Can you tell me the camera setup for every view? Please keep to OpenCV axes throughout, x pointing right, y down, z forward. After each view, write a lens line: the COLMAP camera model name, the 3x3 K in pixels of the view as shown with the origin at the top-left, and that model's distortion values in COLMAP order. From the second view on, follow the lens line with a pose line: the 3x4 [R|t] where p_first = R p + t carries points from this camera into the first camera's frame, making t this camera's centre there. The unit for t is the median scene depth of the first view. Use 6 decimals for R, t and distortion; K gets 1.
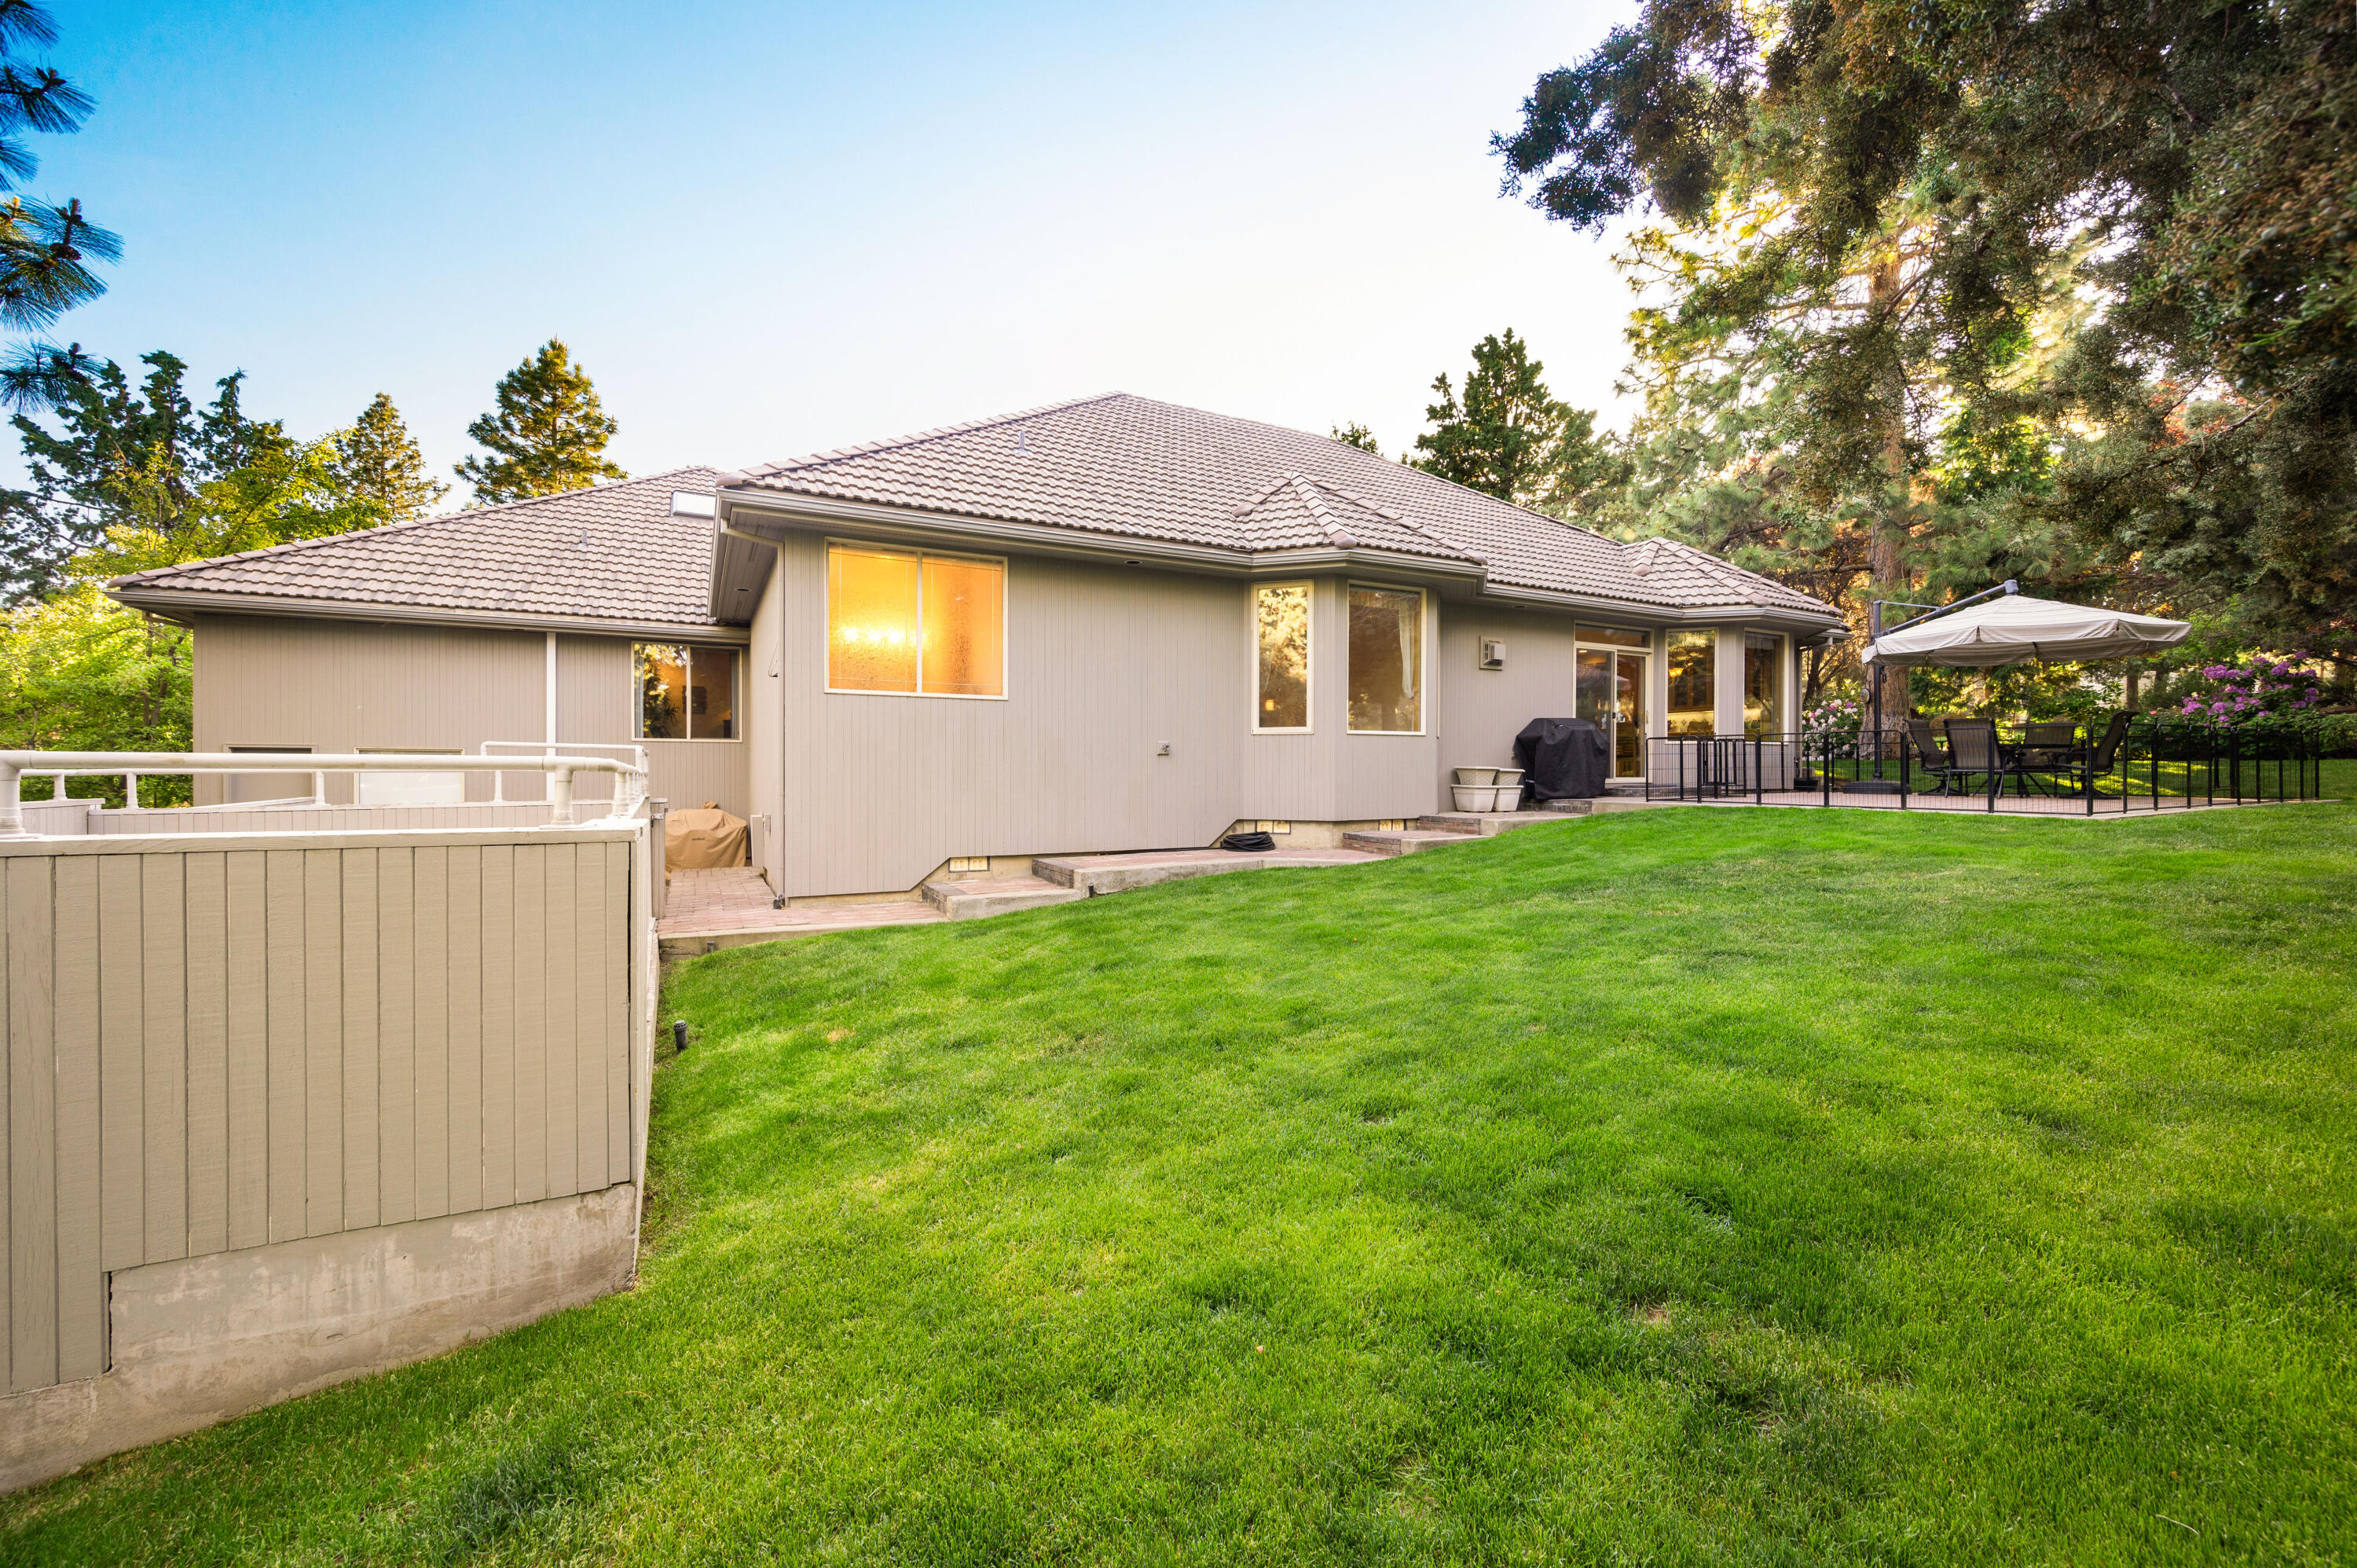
lens RADIAL K [[934.8, 0, 1182.0], [0, 934.8, 780.1], [0, 0, 1]] dist [-0.001803, -0.000100]
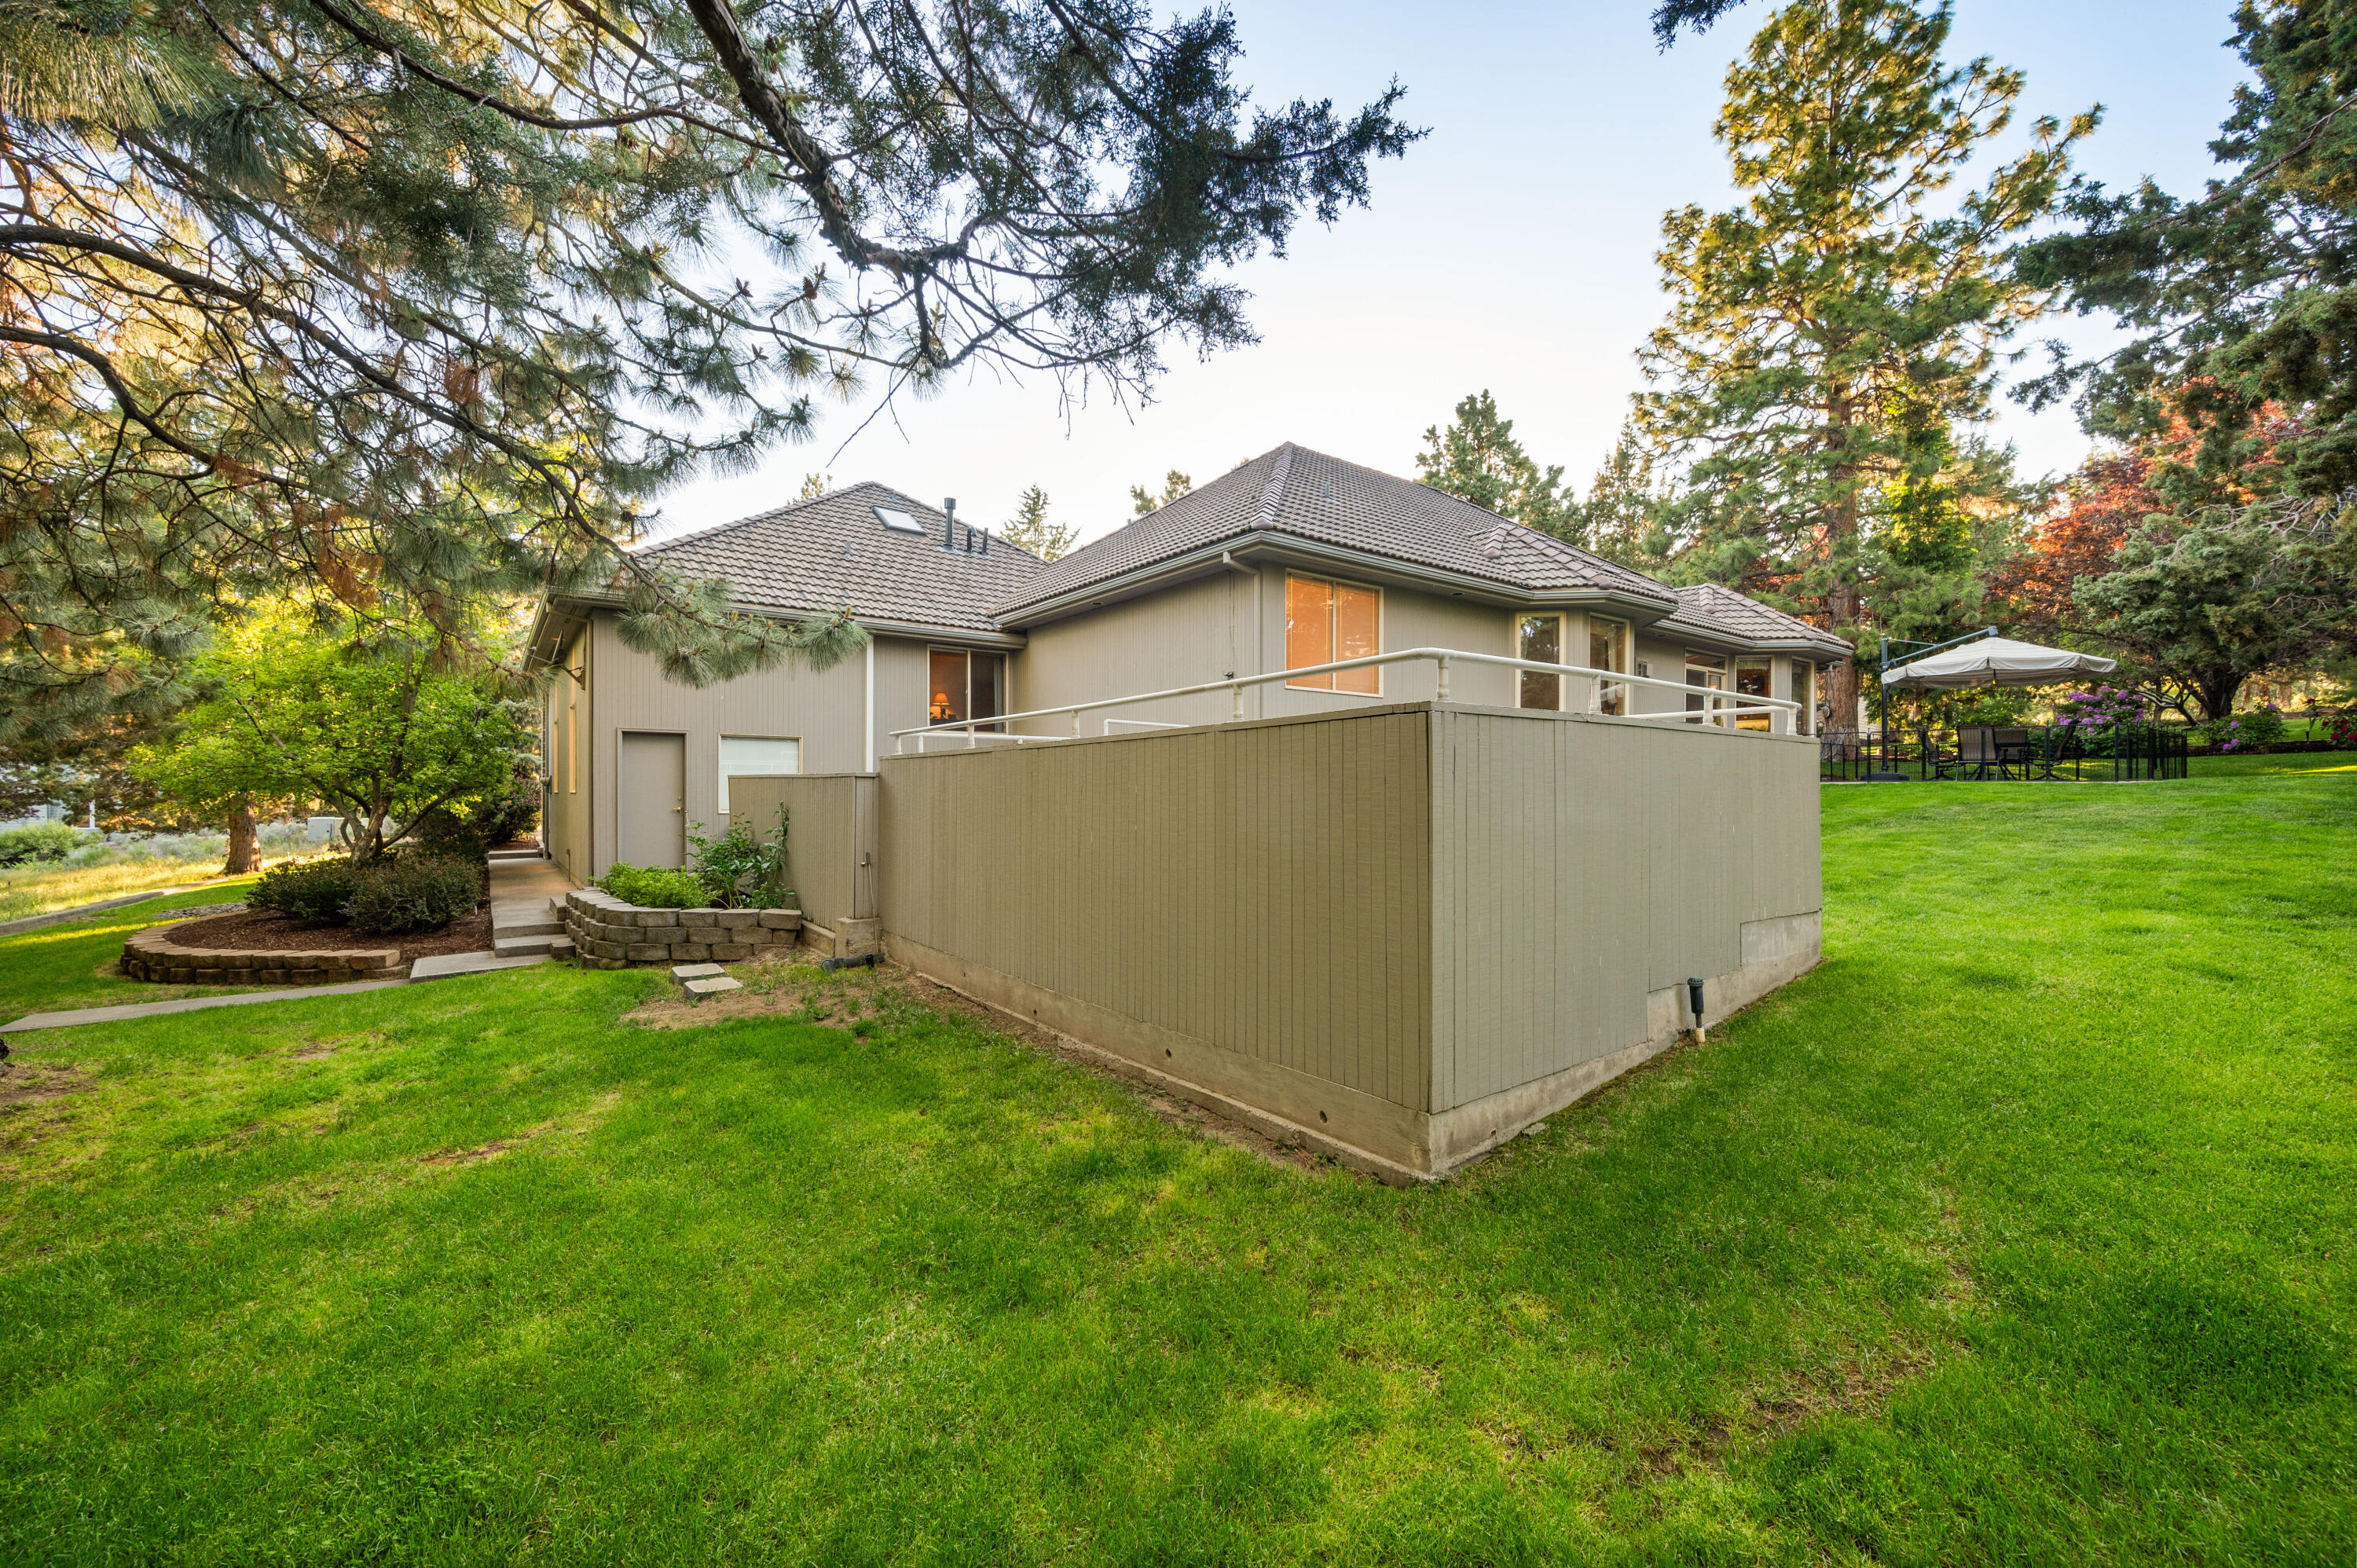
lens RADIAL K [[934.8, 0, 1173.7], [0, 934.8, 791.0], [0, 0, 1]] dist [-0.001803, -0.000100]
pose [[0.987634, 0.001493, 0.156767, -0.327699], [-0.000551, 0.999982, -0.006058, 0.024410], [-0.156774, 0.005896, 0.987617, -0.109131]]
